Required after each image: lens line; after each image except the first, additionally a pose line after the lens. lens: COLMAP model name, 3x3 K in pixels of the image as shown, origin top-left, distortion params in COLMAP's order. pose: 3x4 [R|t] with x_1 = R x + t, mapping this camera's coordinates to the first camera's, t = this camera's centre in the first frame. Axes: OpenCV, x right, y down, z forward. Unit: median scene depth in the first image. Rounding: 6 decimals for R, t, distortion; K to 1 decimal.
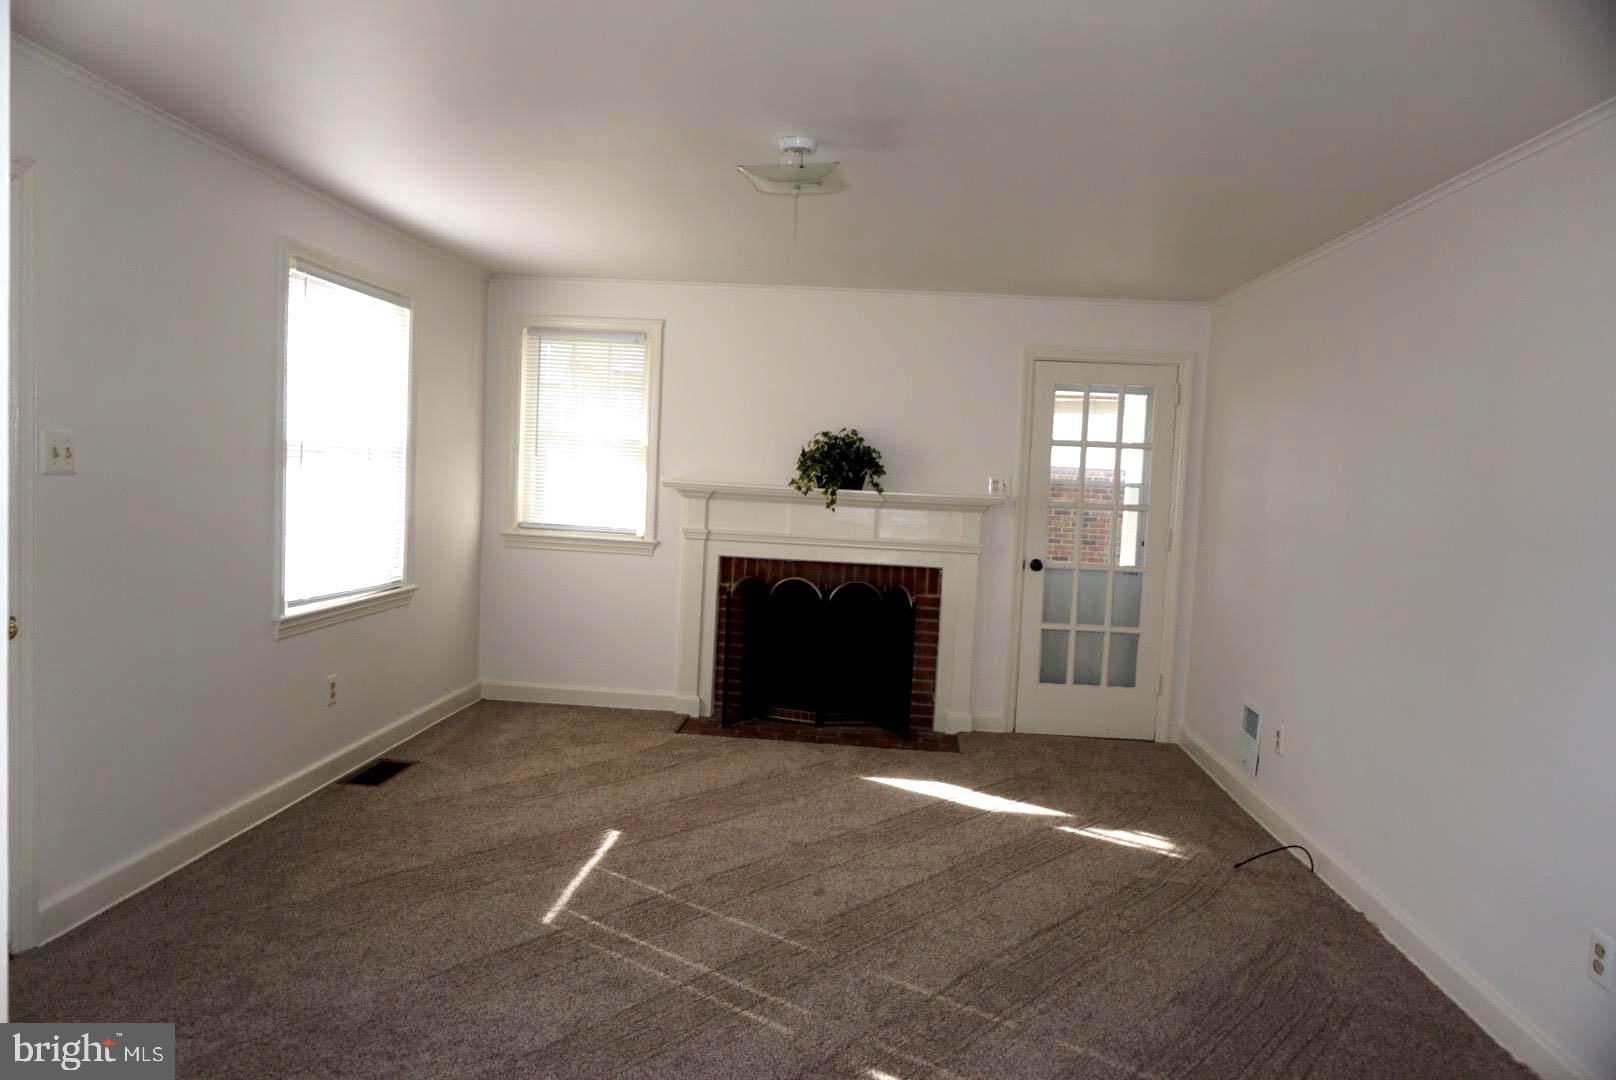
lens RADIAL K [[1097.9, 0, 807.5], [0, 1097.9, 542.6], [0, 0, 1]] dist [-0.036373, 0.026333]
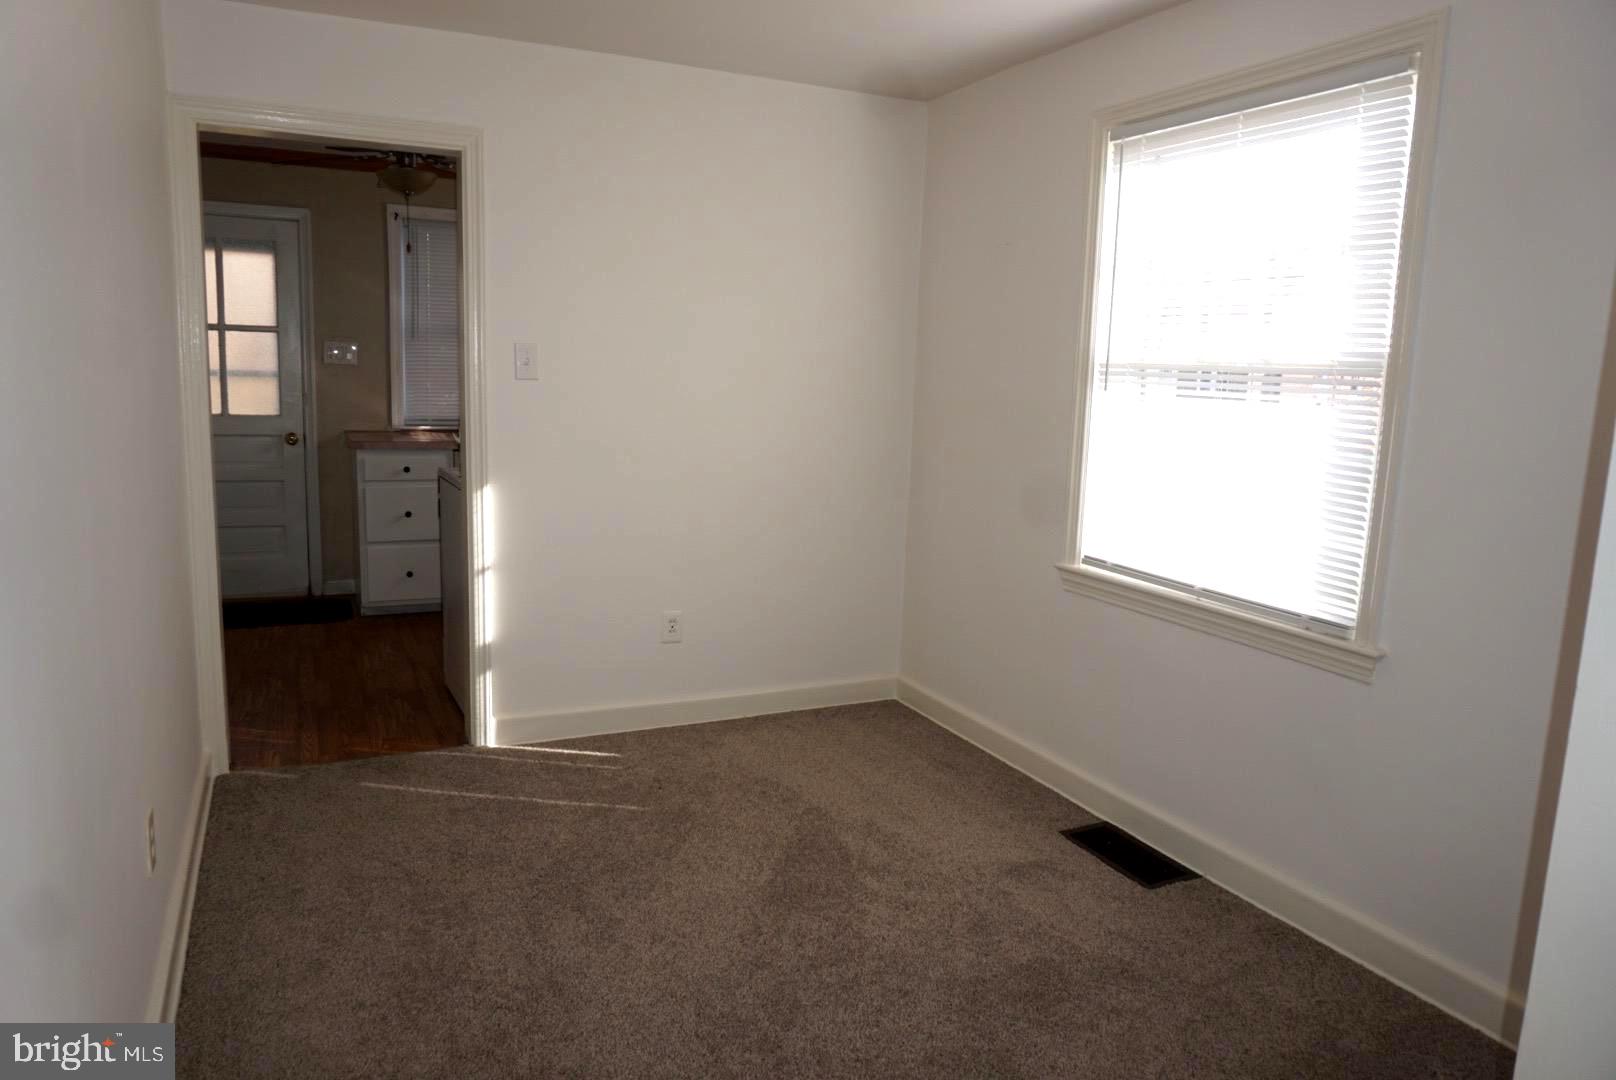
lens RADIAL K [[1097.9, 0, 810.6], [0, 1097.9, 532.0], [0, 0, 1]] dist [-0.036373, 0.026333]
pose [[-0.878157, -0.012559, -0.478209, 0.100450], [-0.110257, 0.978054, 0.176785, -0.083240], [0.465494, 0.207971, -0.860270, 1.577060]]
